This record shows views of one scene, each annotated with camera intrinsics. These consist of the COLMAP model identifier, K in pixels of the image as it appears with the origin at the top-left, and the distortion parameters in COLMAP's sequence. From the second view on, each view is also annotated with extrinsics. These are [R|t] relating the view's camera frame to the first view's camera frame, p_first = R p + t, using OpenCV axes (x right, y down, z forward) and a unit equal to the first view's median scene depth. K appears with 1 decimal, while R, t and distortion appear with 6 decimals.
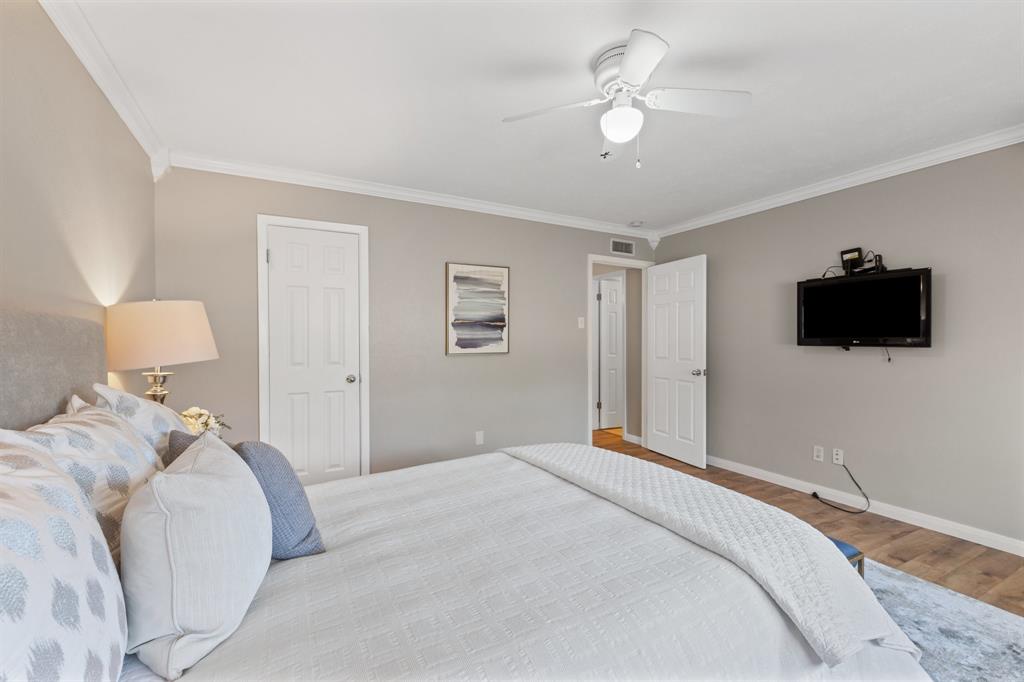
lens RADIAL K [[435.3, 0, 511.1], [0, 435.3, 343.6], [0, 0, 1]] dist [-0.002773, 0.000417]
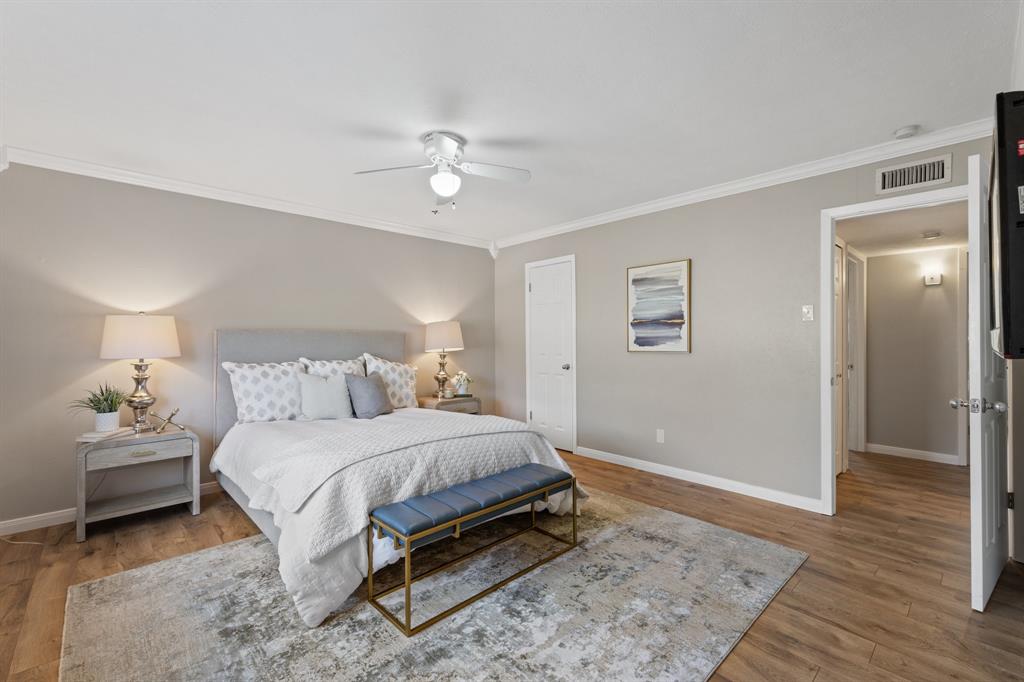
lens RADIAL K [[435.3, 0, 511.0], [0, 435.3, 338.0], [0, 0, 1]] dist [-0.002773, 0.000417]
pose [[0.252290, -0.000091, -0.967652, 0.821550], [-0.002511, 0.999997, -0.000749, -0.007340], [0.967648, 0.002618, 0.252289, 0.421838]]
